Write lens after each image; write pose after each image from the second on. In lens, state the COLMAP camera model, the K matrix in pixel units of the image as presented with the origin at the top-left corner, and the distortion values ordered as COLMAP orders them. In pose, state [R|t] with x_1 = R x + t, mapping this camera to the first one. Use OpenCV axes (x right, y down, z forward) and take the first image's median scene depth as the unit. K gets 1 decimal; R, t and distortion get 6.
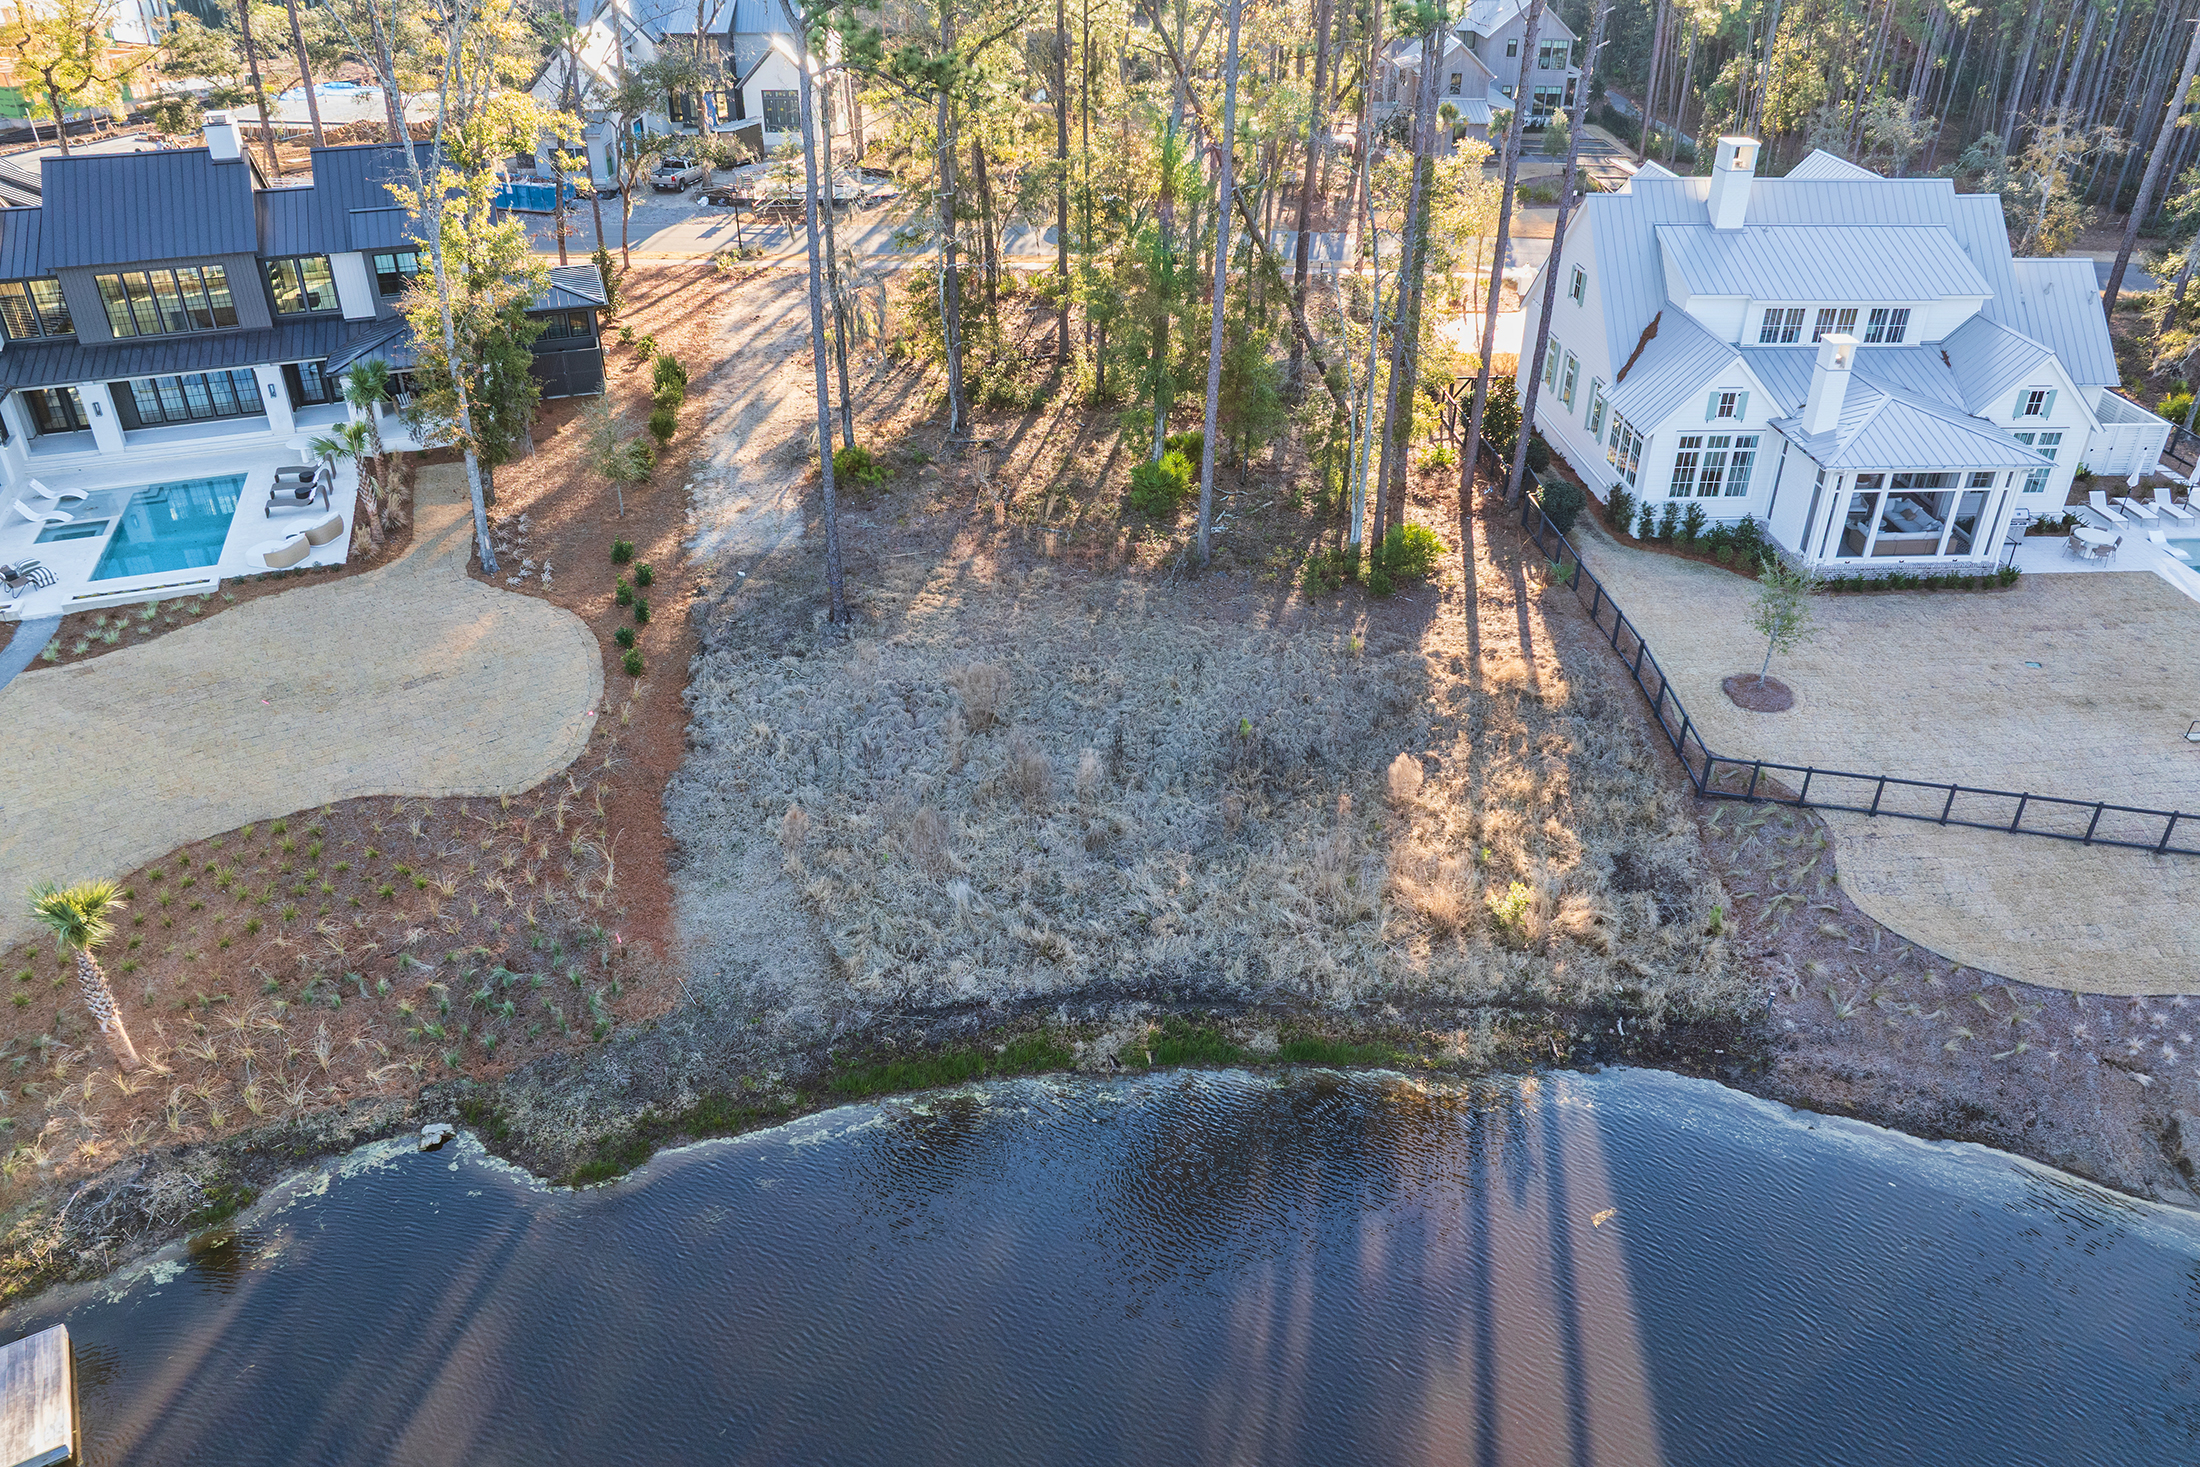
lens RADIAL K [[1559.6, 0, 1097.9], [0, 1559.6, 733.1], [0, 0, 1]] dist [-0.048881, 0.011060]
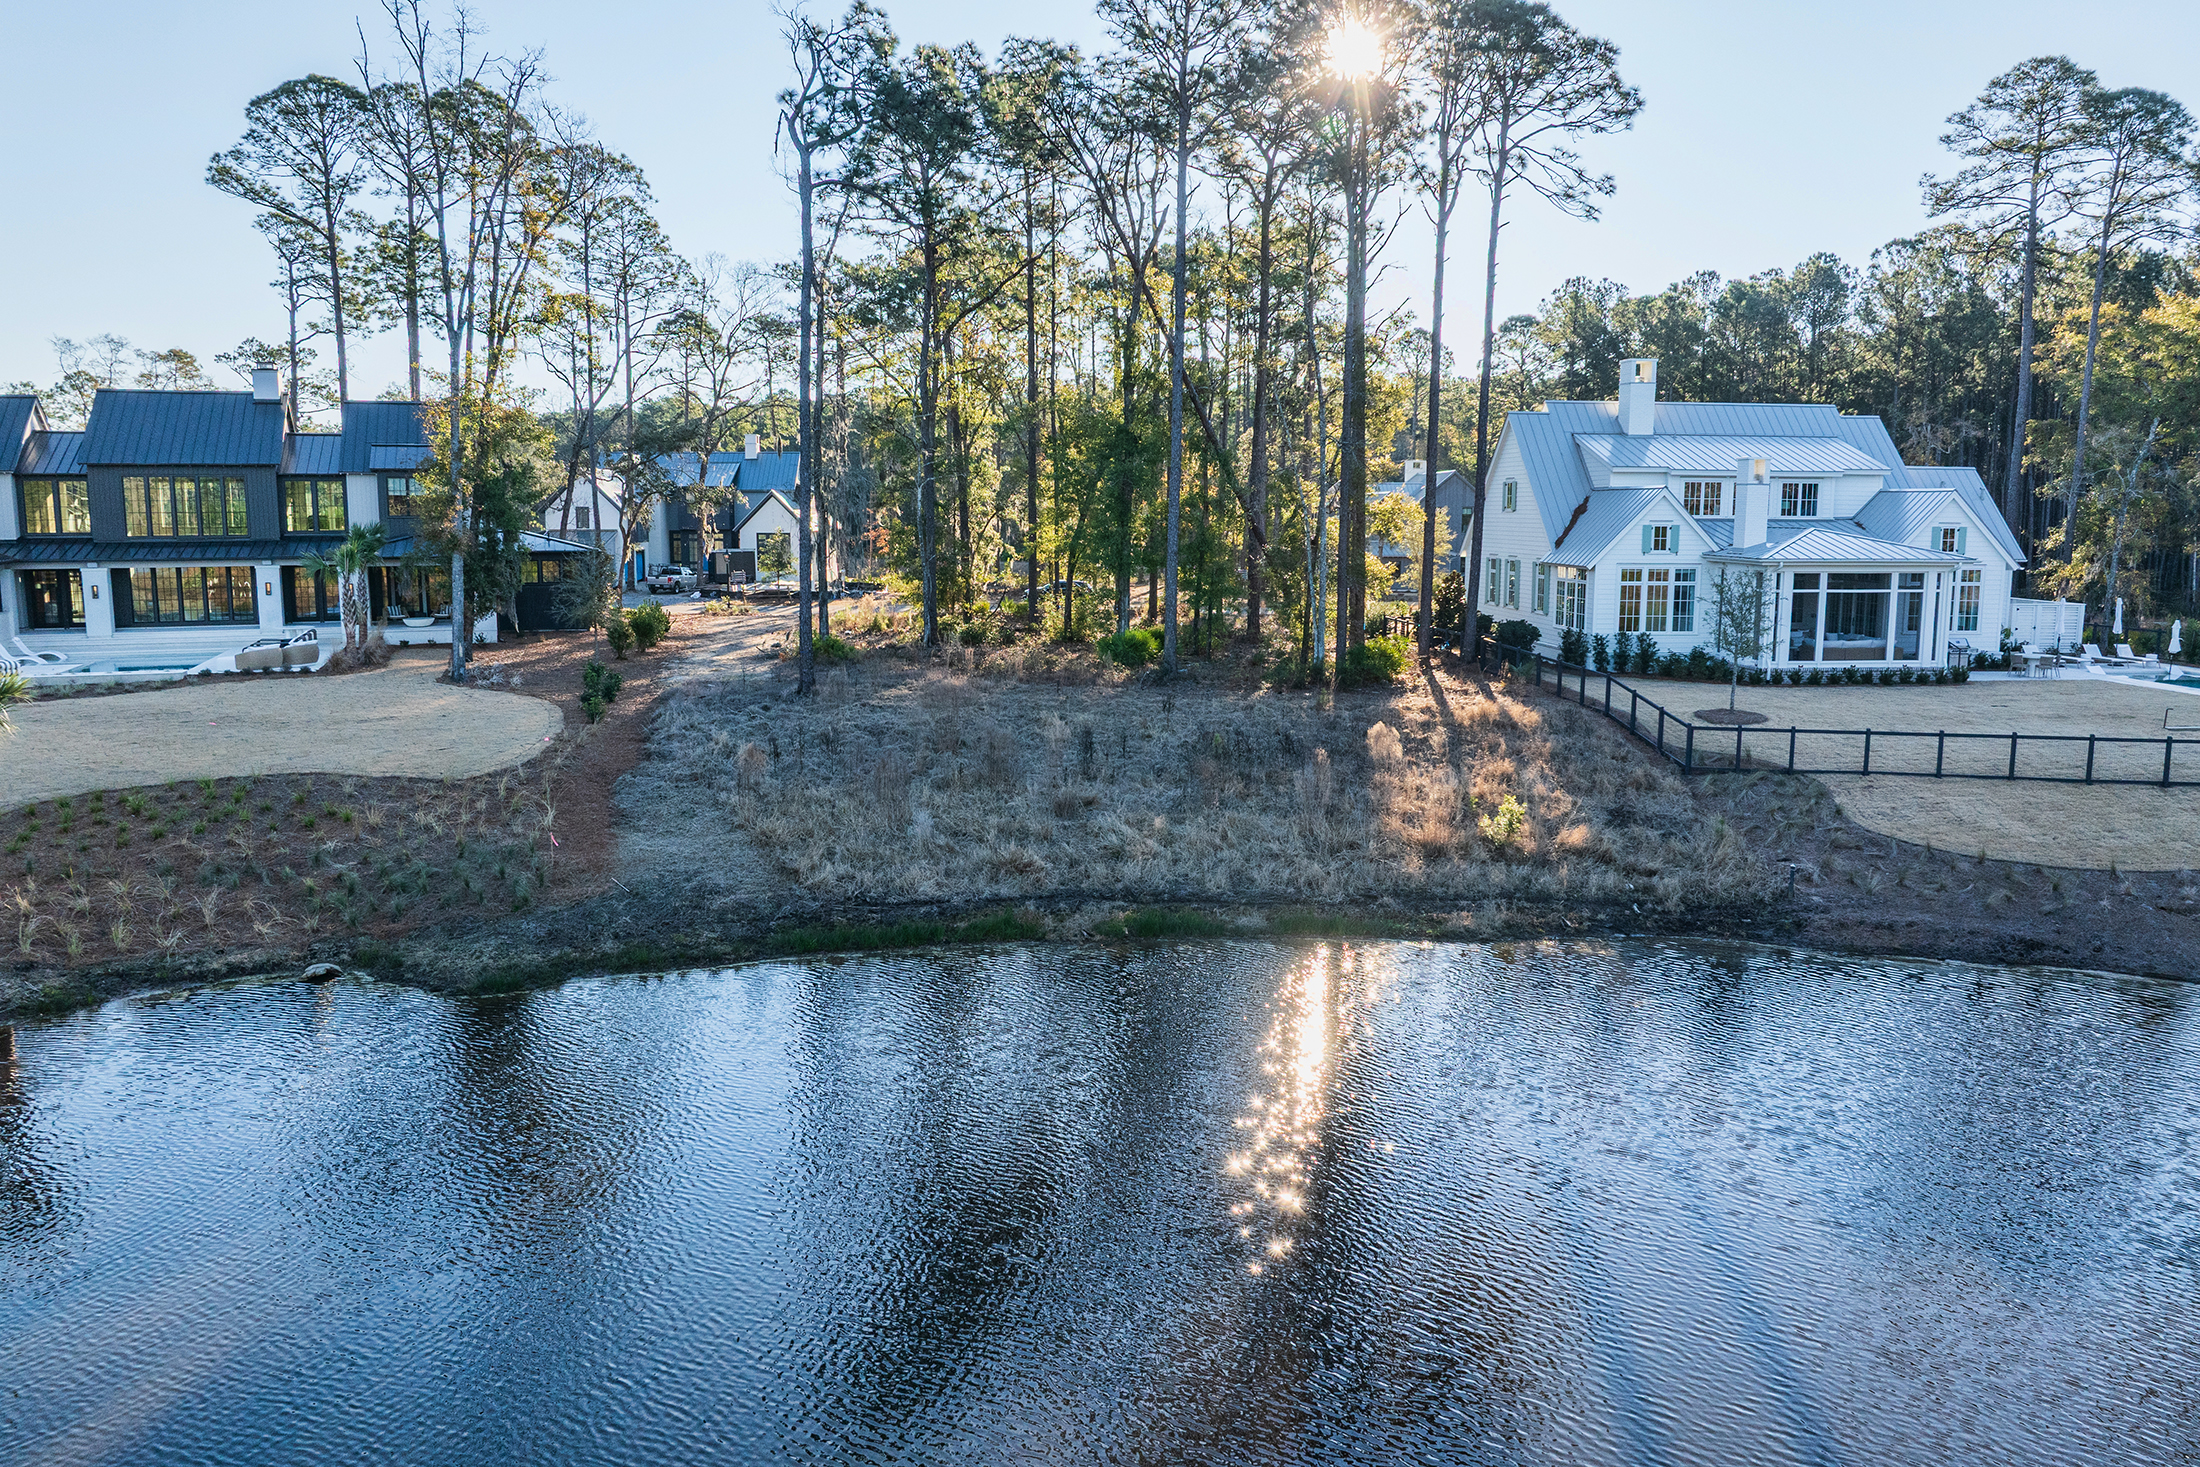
lens RADIAL K [[1559.6, 0, 1099.7], [0, 1559.6, 743.2], [0, 0, 1]] dist [-0.048881, 0.011060]
pose [[0.999720, -0.005212, 0.023101, -0.002071], [0.013736, 0.922249, -0.386352, 0.363894], [-0.019291, 0.386561, 0.922062, 0.095221]]
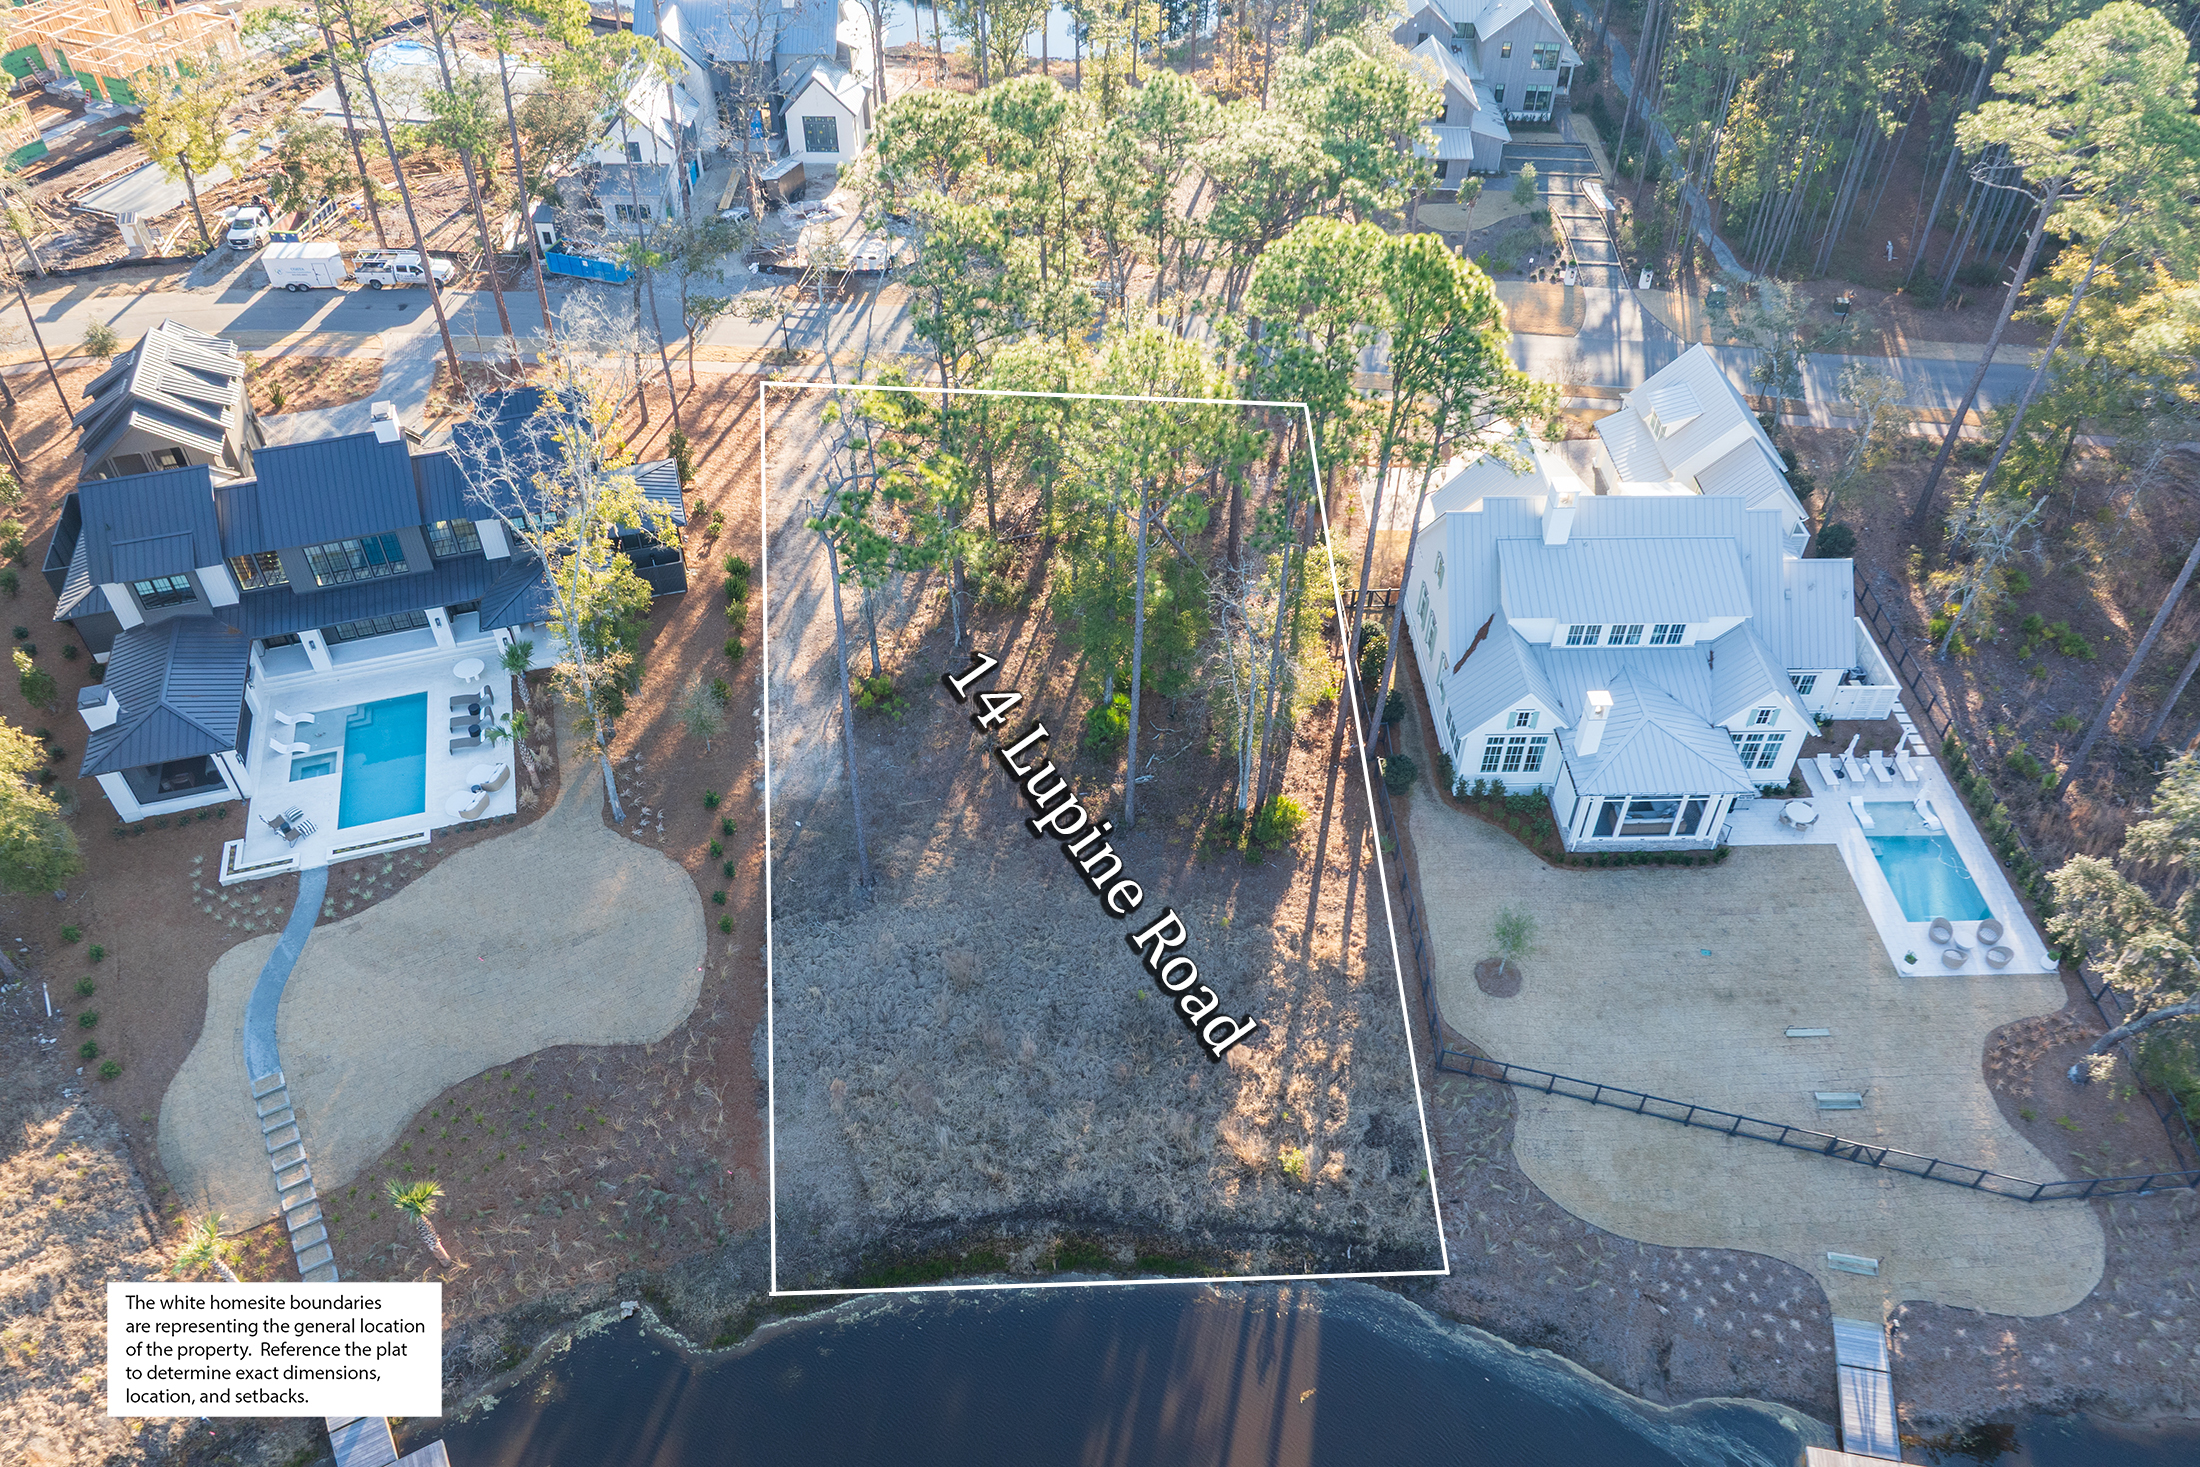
lens RADIAL K [[1559.6, 0, 1096.4], [0, 1559.6, 734.0], [0, 0, 1]] dist [-0.048881, 0.011060]
pose [[0.999117, 0.024319, -0.034275, 0.094797], [-0.016654, 0.977908, 0.208370, -0.538076], [0.038586, -0.207615, 0.977449, -0.379675]]
